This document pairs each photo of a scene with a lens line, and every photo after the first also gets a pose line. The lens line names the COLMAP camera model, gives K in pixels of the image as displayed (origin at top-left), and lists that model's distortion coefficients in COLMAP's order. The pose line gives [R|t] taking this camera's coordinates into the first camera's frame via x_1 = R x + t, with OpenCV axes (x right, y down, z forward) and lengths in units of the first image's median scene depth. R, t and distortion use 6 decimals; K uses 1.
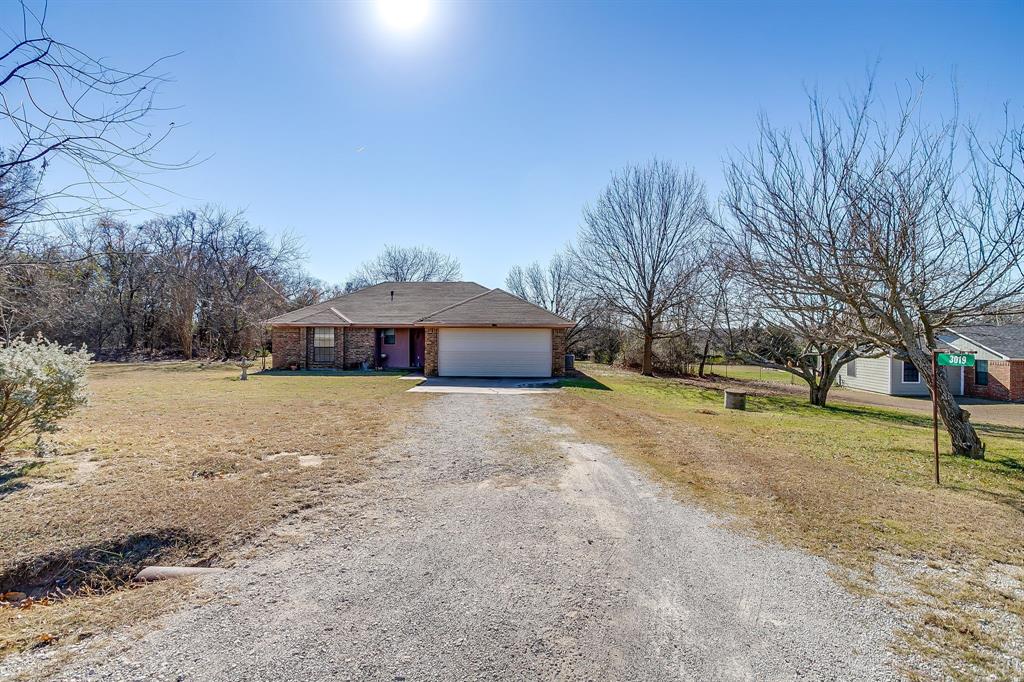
lens RADIAL K [[507.2, 0, 506.0], [0, 507.2, 335.2], [0, 0, 1]] dist [-0.075164, 0.044092]
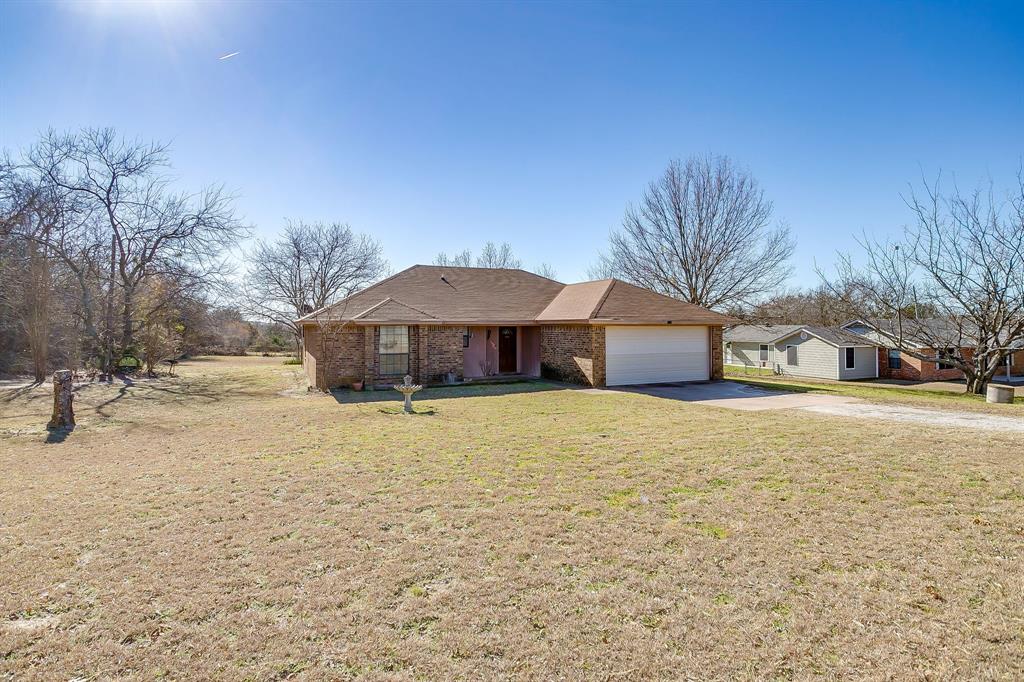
lens RADIAL K [[517.3, 0, 511.8], [0, 517.3, 328.2], [0, 0, 1]] dist [-0.050040, 0.026424]
pose [[0.910168, -0.009213, 0.414138, -0.477012], [0.010813, 0.999940, -0.001517, -0.009047], [-0.414099, 0.005859, 0.910213, 0.255779]]
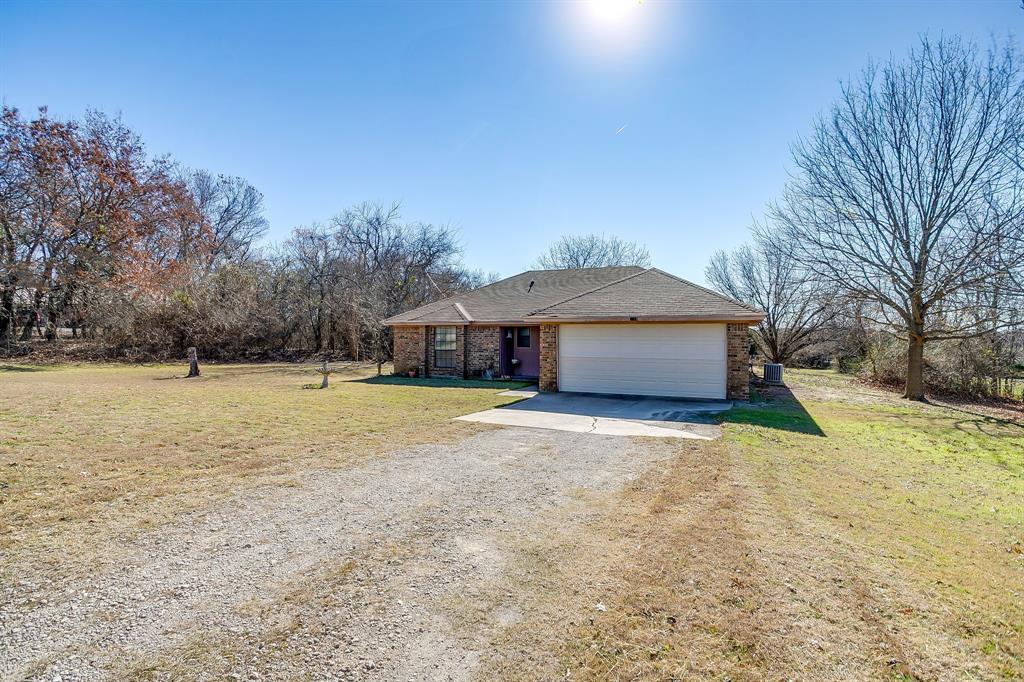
lens RADIAL K [[517.3, 0, 511.8], [0, 517.3, 328.2], [0, 0, 1]] dist [-0.050040, 0.026424]
pose [[0.916269, -0.009191, -0.400458, 0.079194], [0.001182, 0.999794, -0.020241, 0.004580], [0.400562, 0.018073, 0.916091, 0.239578]]
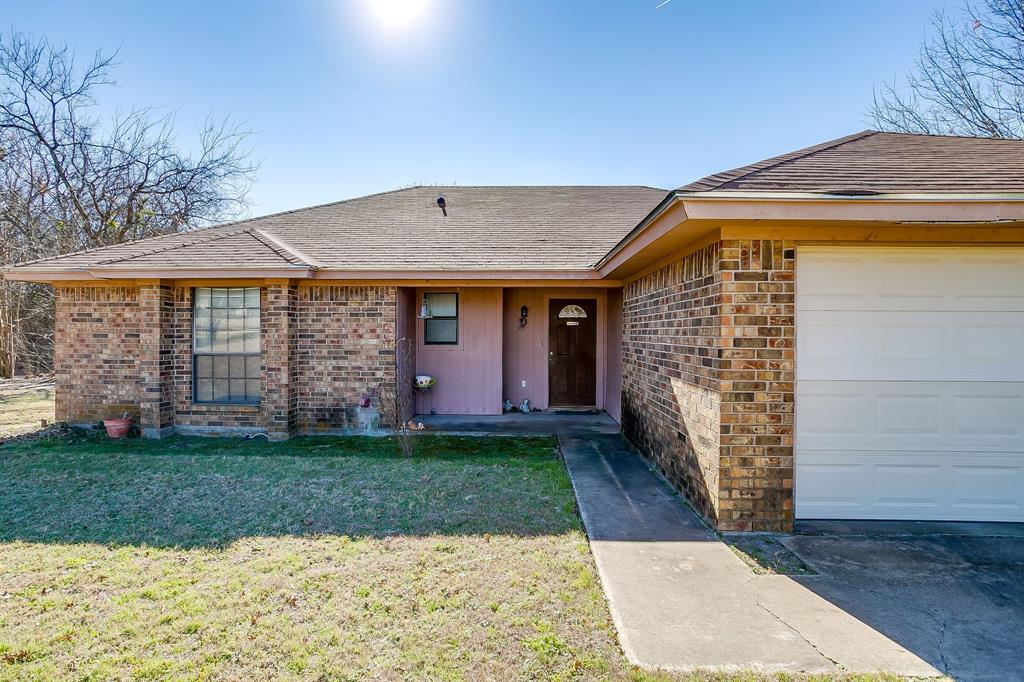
lens RADIAL K [[517.3, 0, 511.8], [0, 517.3, 328.2], [0, 0, 1]] dist [-0.050040, 0.026424]
pose [[0.999985, -0.002642, -0.004716, -0.180074], [0.002562, 0.999854, -0.016867, 0.013112], [0.004760, 0.016854, 0.999847, 0.655717]]
